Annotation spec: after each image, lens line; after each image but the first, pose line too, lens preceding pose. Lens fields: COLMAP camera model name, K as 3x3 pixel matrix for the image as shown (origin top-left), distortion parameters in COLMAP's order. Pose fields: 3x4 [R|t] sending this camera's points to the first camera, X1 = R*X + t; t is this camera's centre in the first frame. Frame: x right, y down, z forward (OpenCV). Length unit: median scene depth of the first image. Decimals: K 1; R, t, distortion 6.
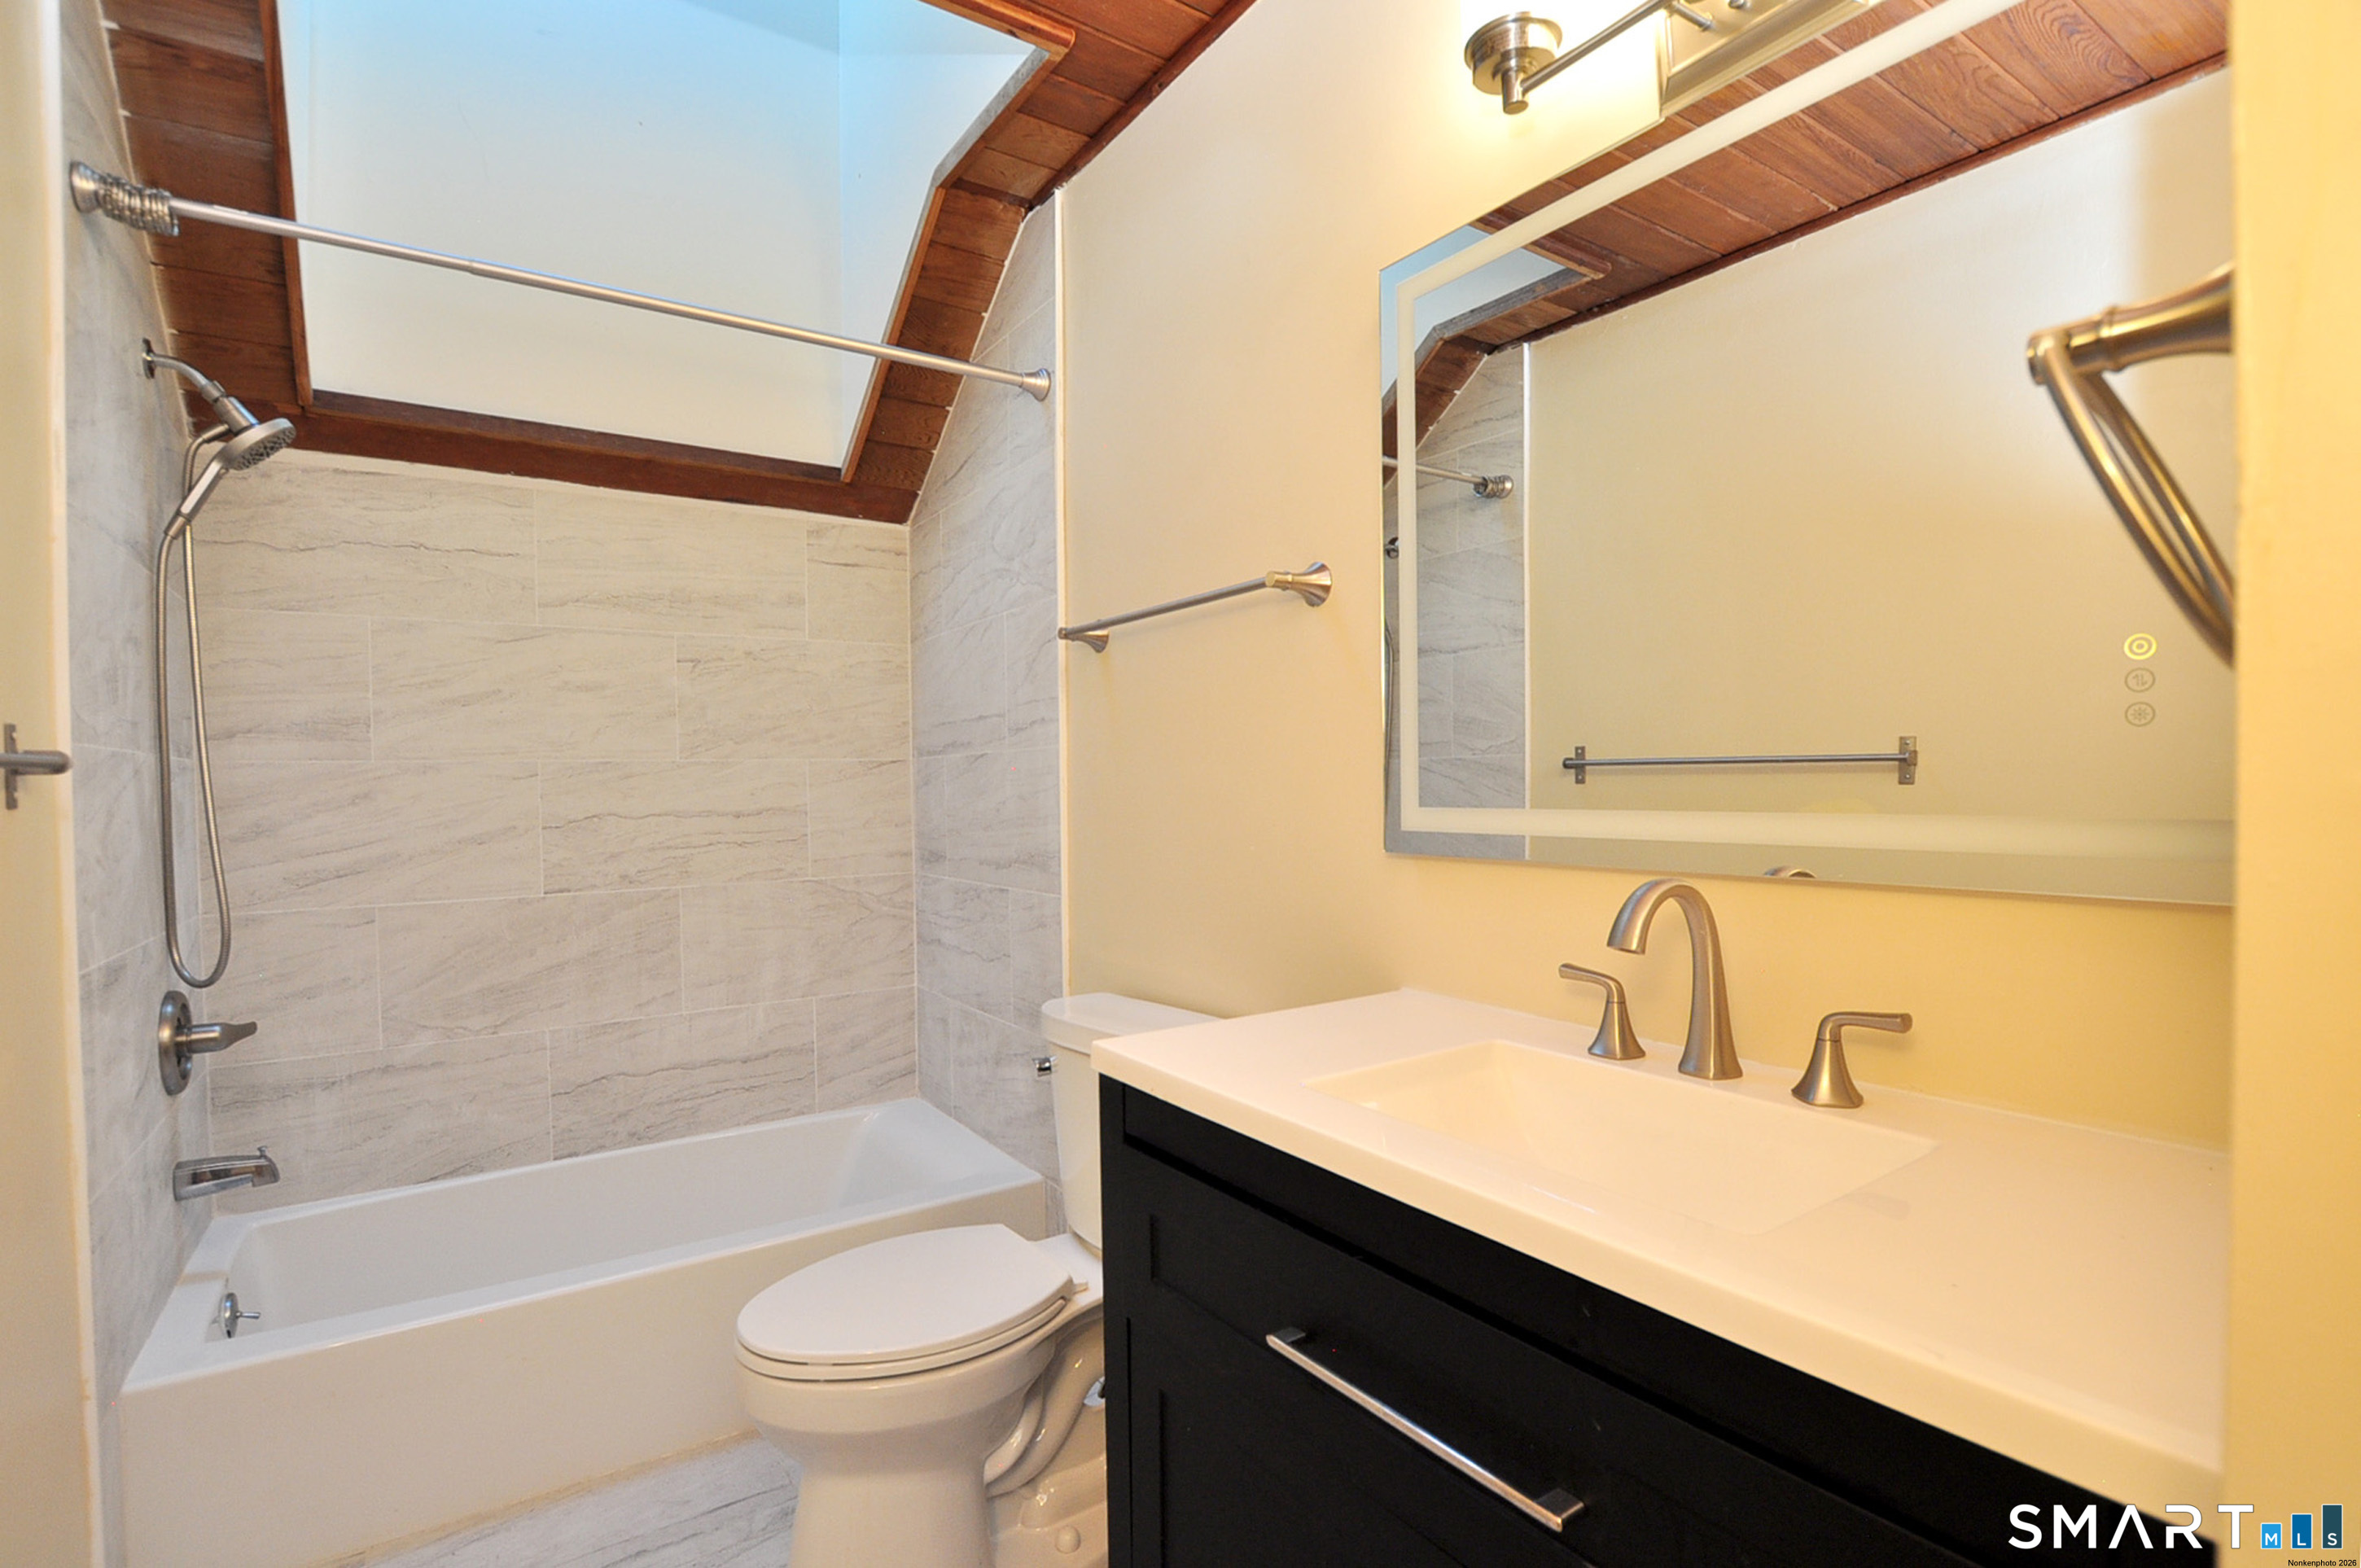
lens RADIAL K [[1037.2, 0, 1171.1], [0, 1037.2, 789.8], [0, 0, 1]] dist [-0.031754, 0.003025]
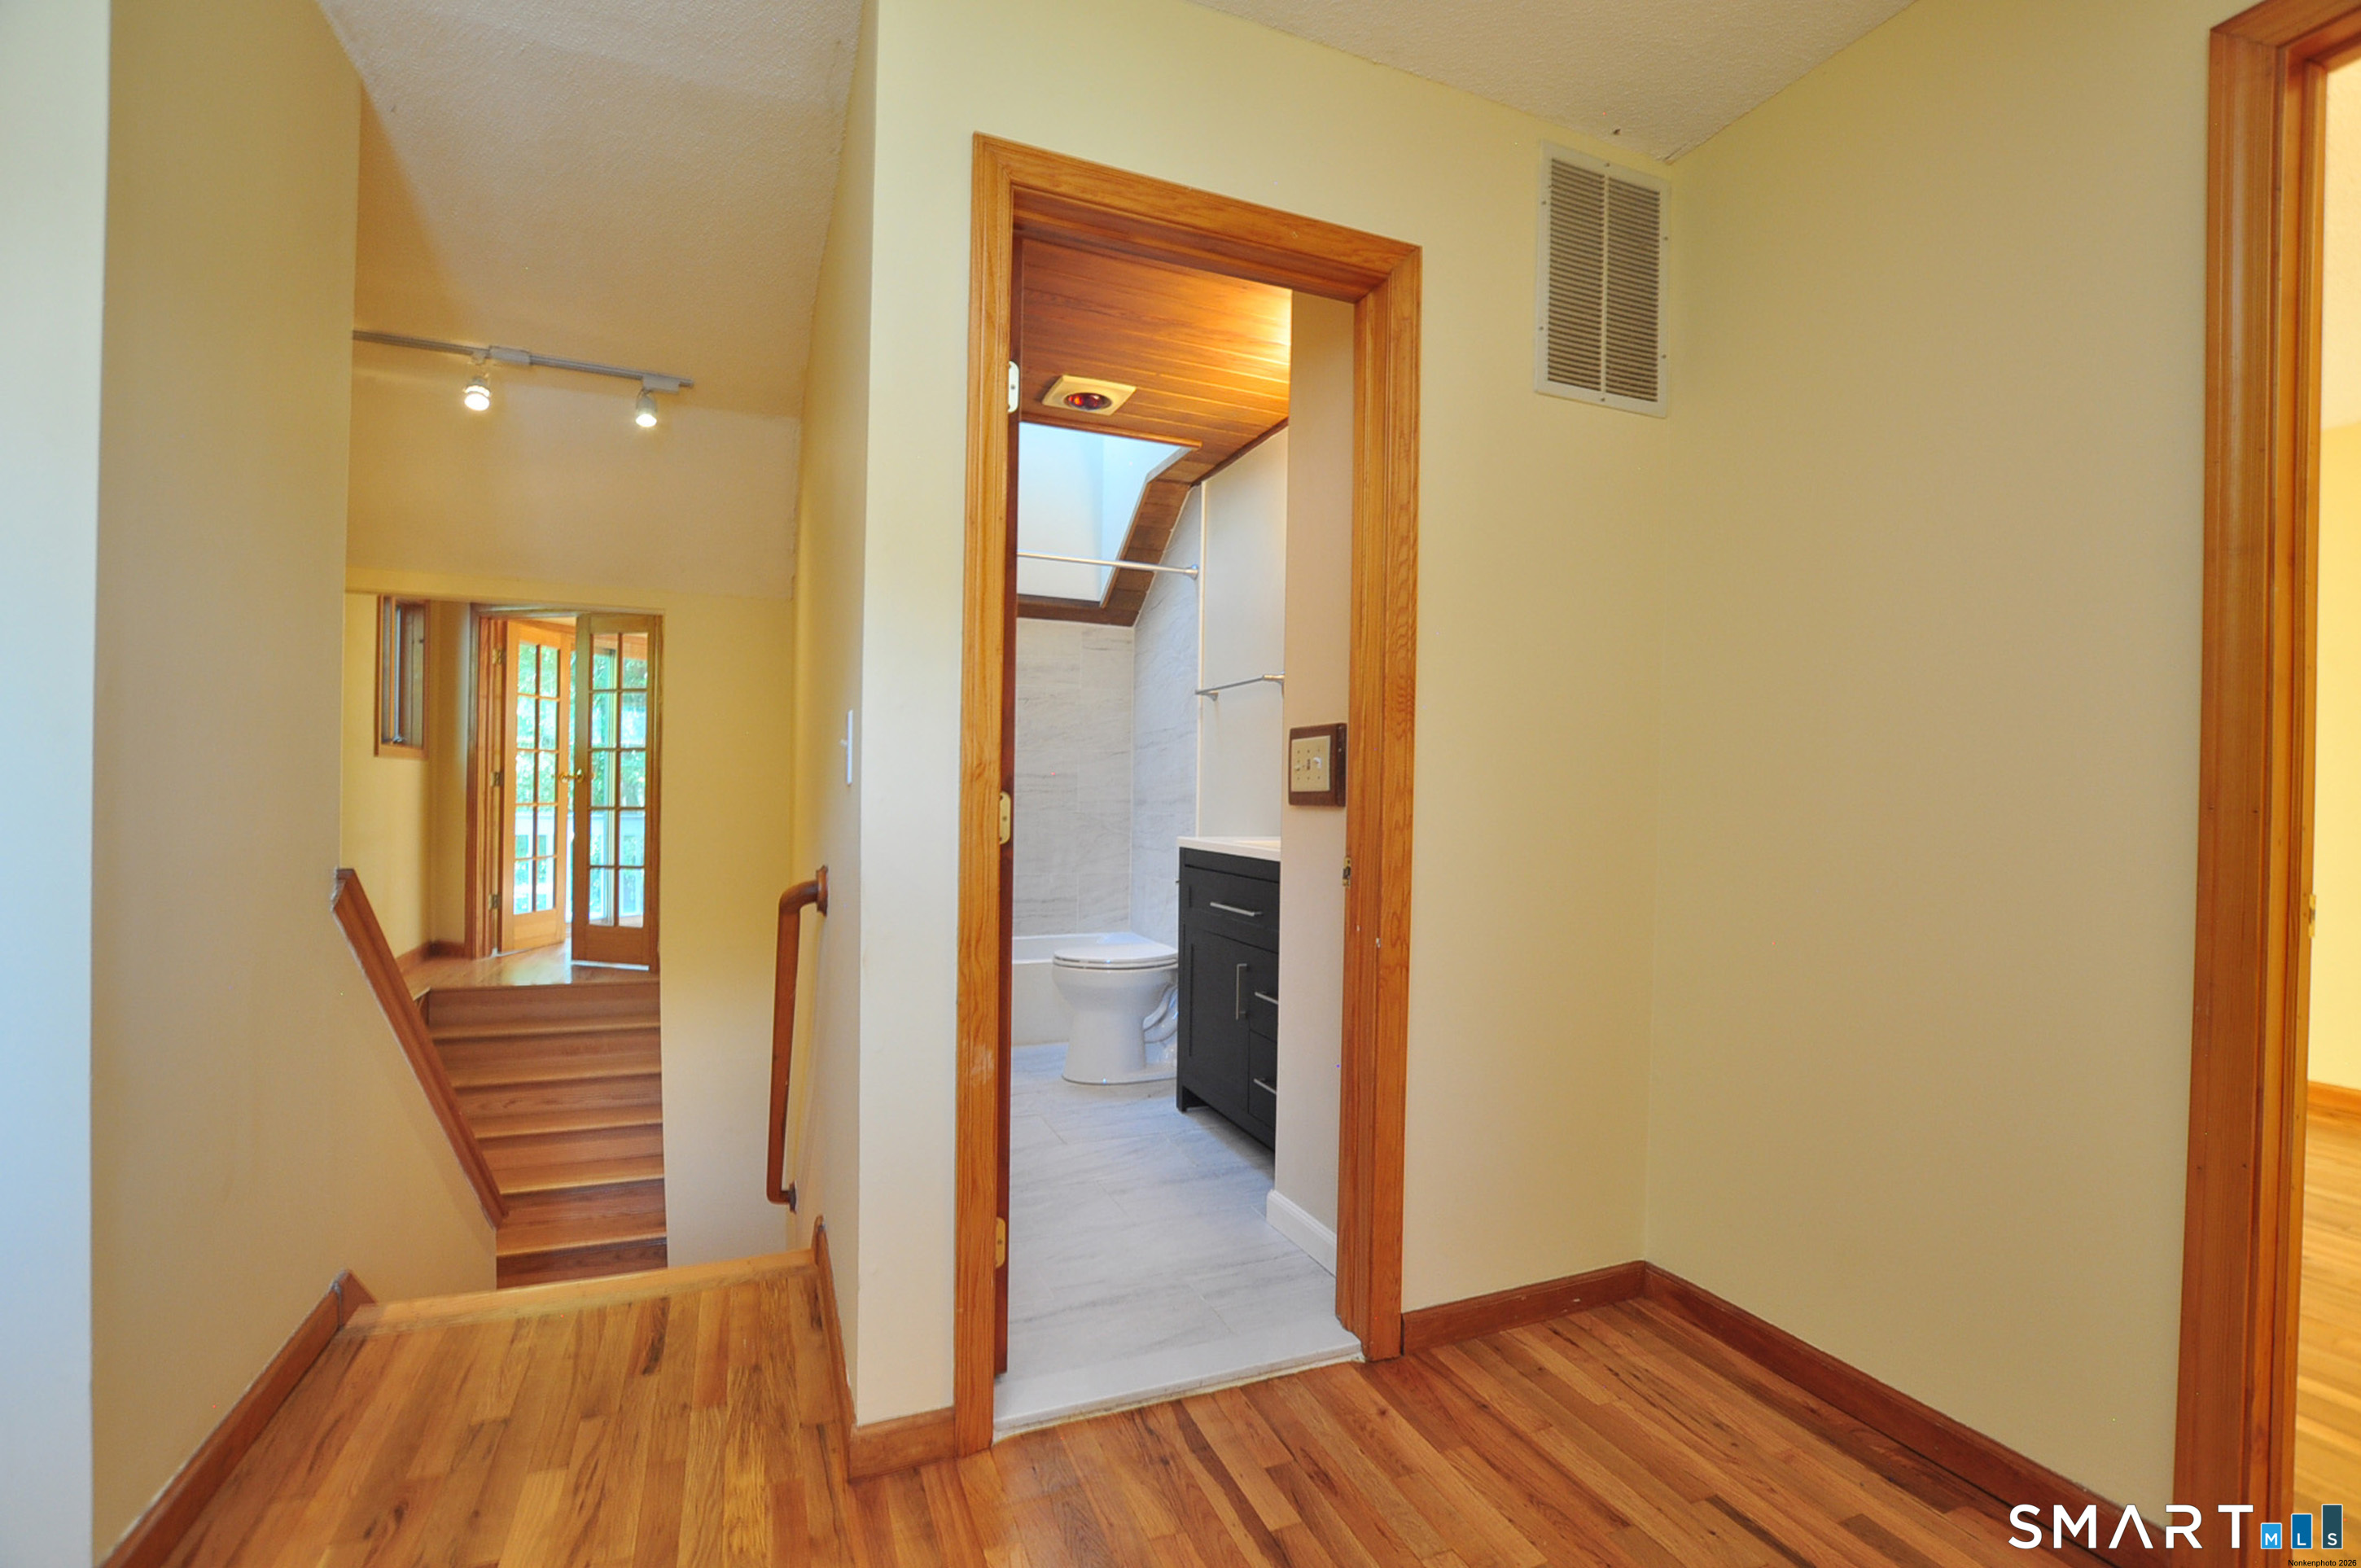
lens RADIAL K [[1037.2, 0, 1180.9], [0, 1037.2, 785.5], [0, 0, 1]] dist [-0.031754, 0.003025]
pose [[0.977311, 0.026622, -0.210130, 0.296213], [-0.029051, 0.999542, -0.008479, 0.058515], [0.209808, 0.014391, 0.977637, -1.039376]]
